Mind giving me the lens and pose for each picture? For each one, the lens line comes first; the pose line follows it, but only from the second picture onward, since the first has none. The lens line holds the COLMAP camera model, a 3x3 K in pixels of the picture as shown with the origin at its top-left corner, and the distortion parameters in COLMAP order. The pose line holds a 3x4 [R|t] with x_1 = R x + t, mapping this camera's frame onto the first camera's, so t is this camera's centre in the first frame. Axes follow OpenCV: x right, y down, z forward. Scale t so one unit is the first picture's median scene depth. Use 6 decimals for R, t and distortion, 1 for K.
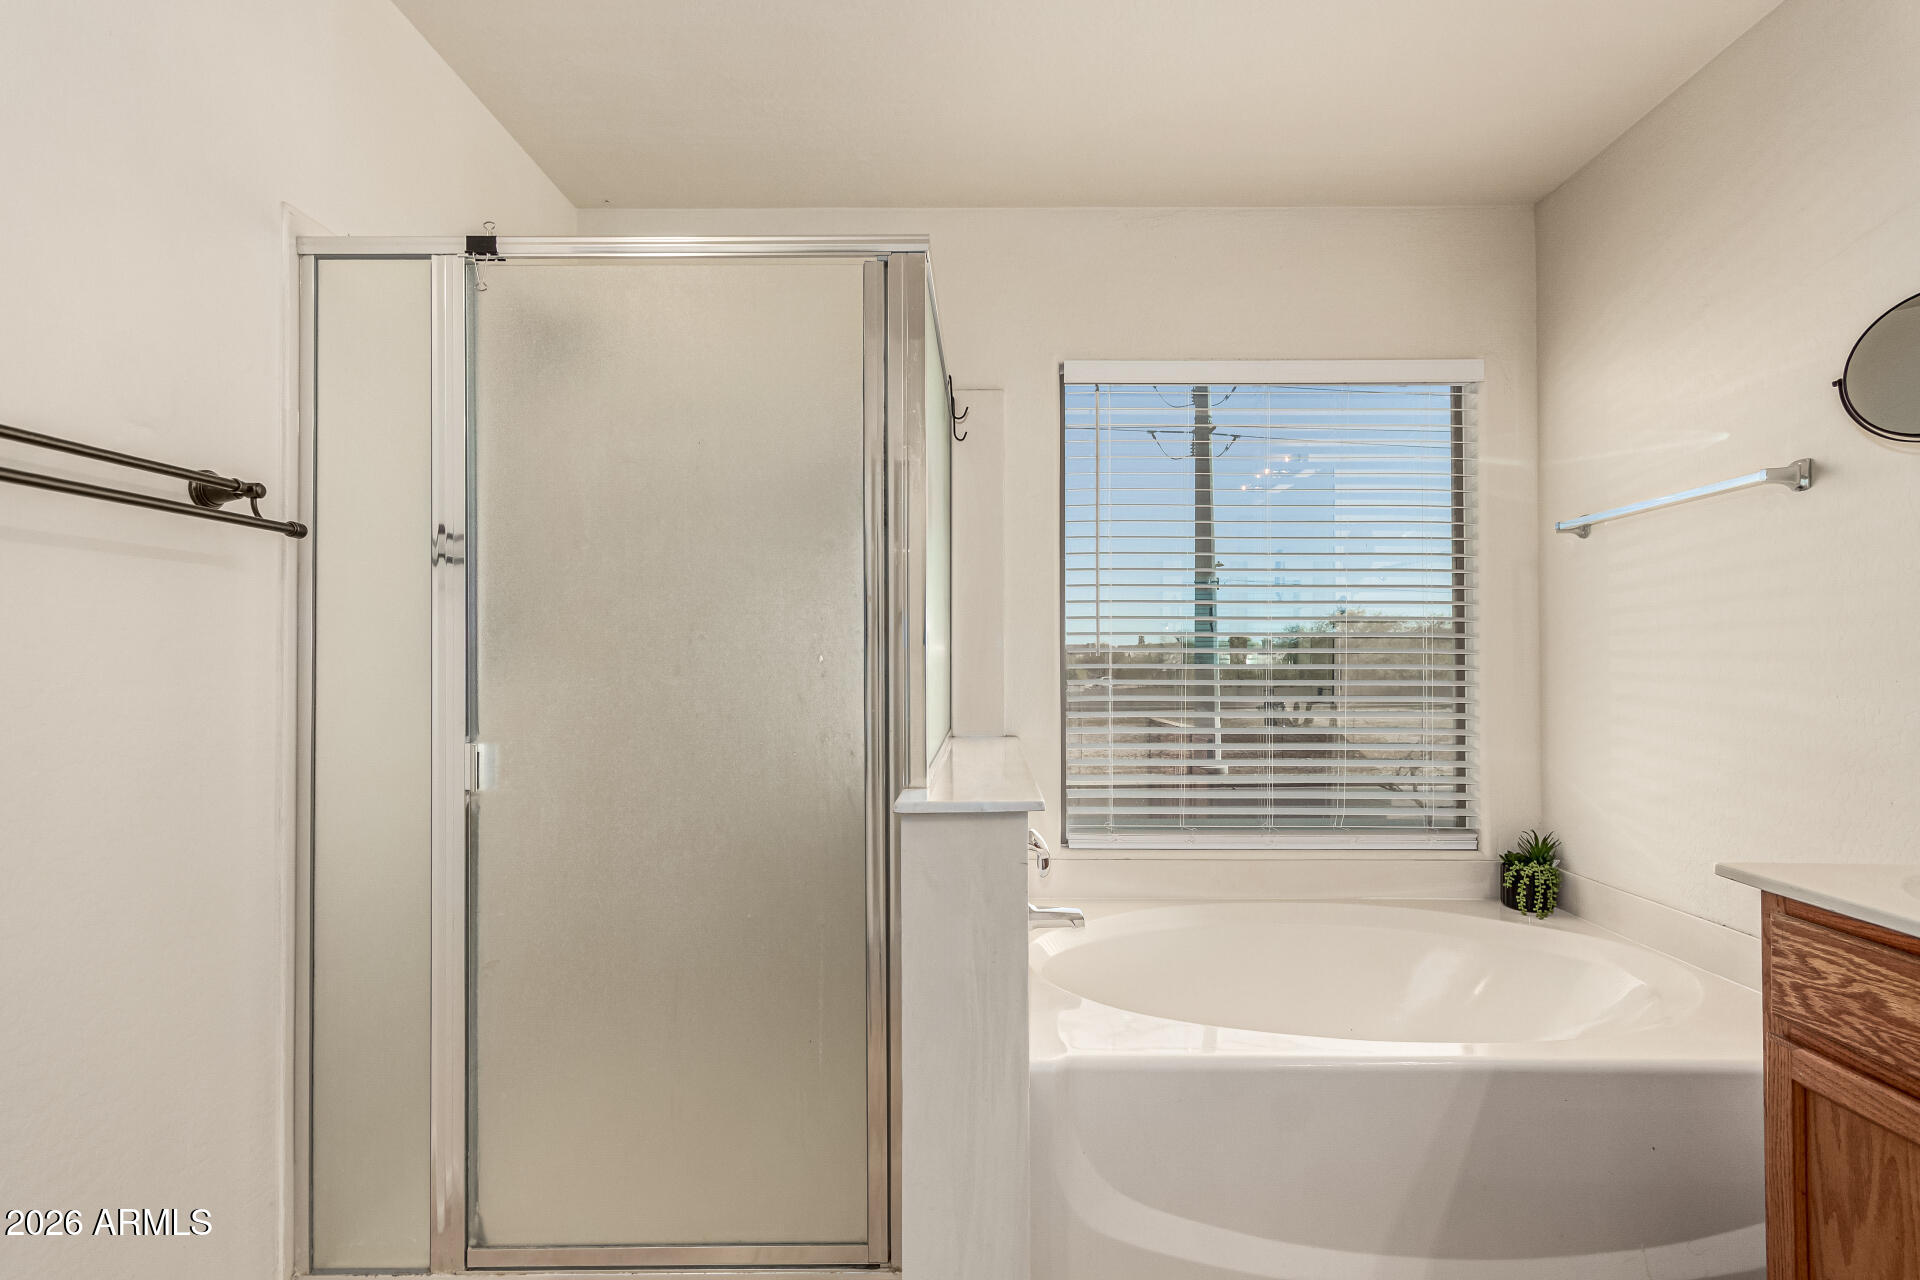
lens RADIAL K [[883.5, 0, 963.9], [0, 883.5, 643.6], [0, 0, 1]] dist [0.006178, 0.000537]
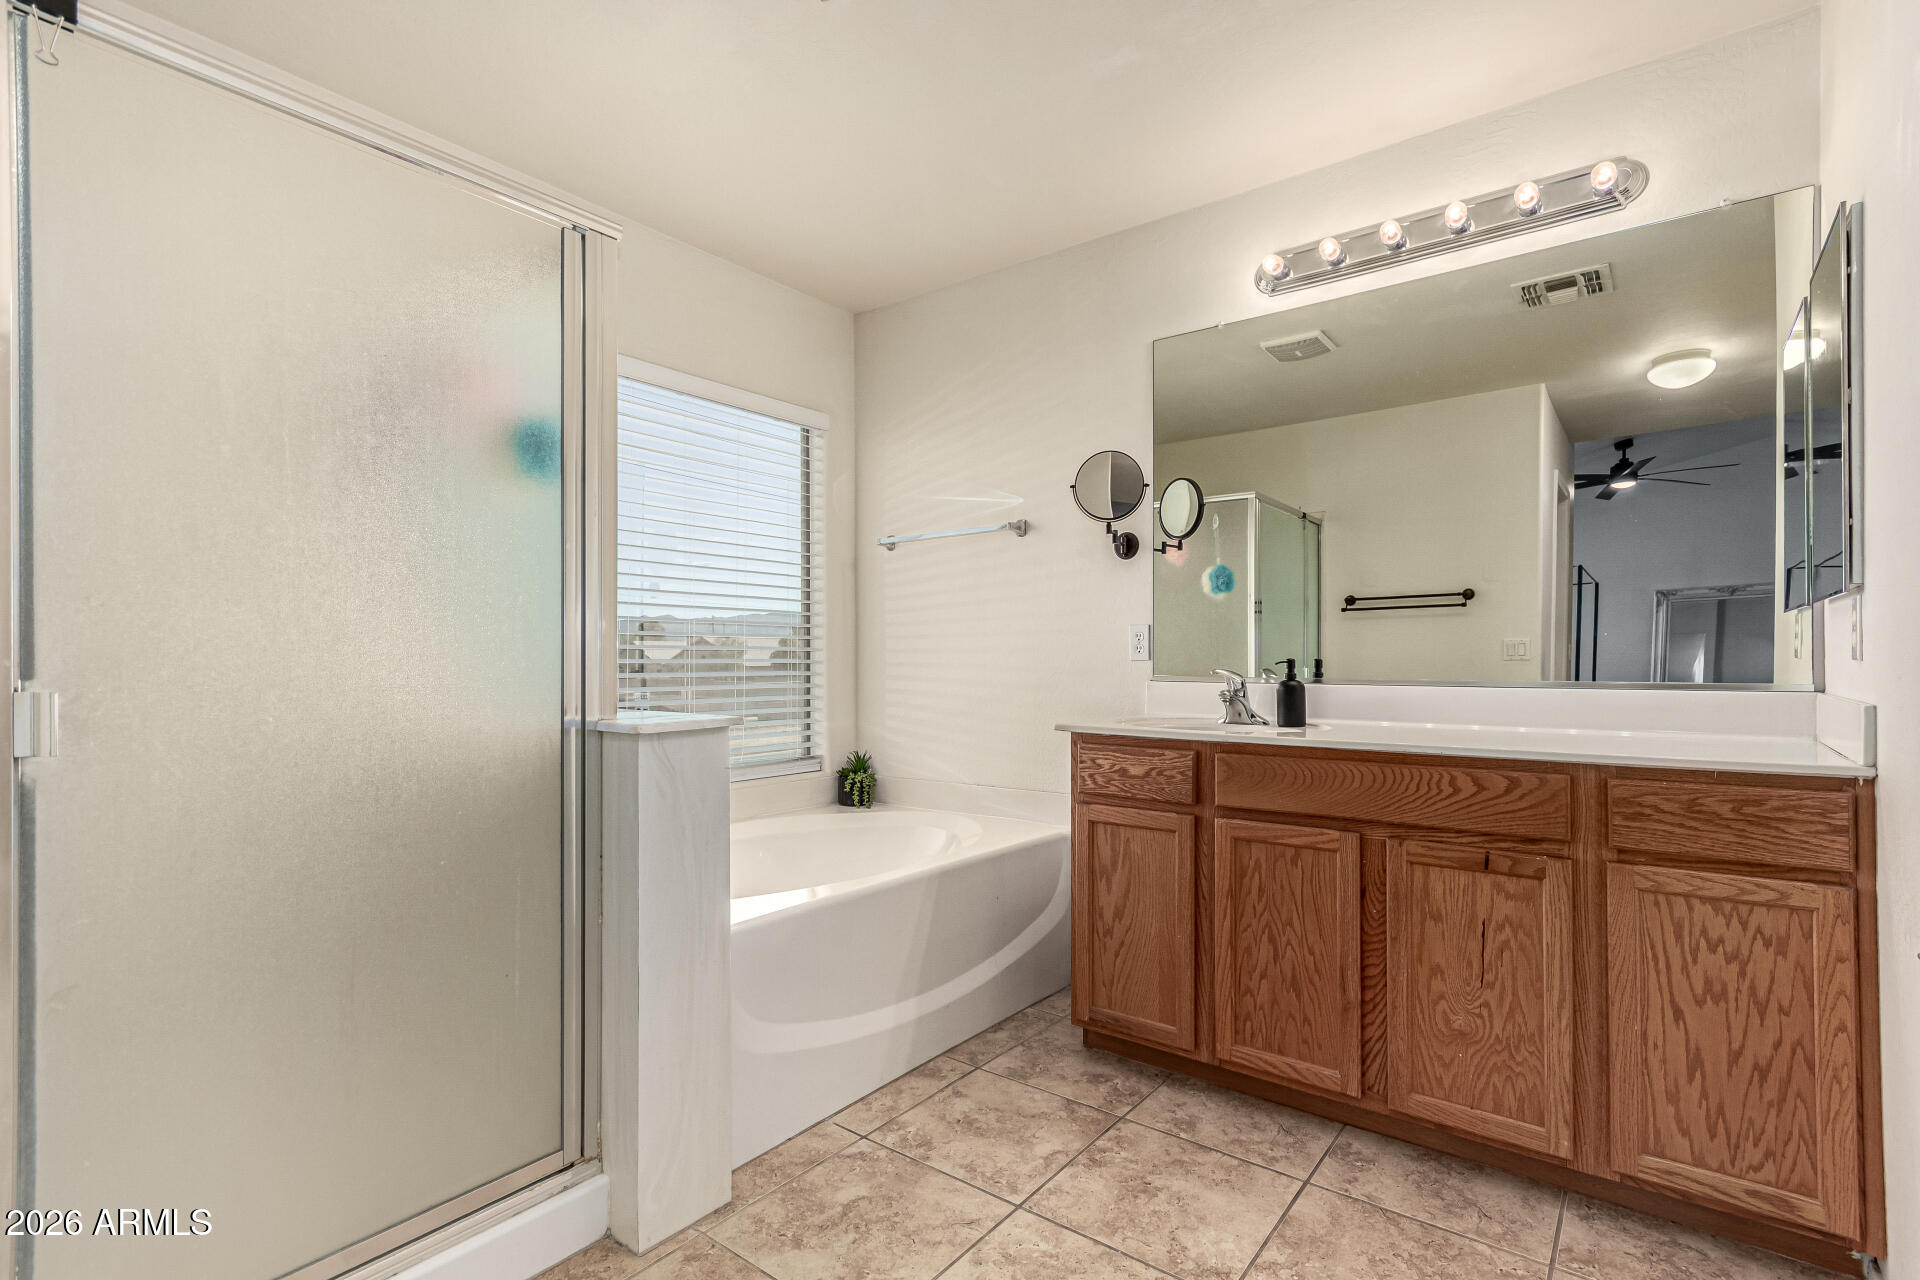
lens RADIAL K [[883.5, 0, 964.8], [0, 883.5, 649.1], [0, 0, 1]] dist [0.006178, 0.000537]
pose [[0.616914, 0.004340, 0.787019, -0.621797], [-0.014954, 0.999869, 0.006208, 0.055588], [-0.786888, -0.015599, 0.616898, -0.033437]]
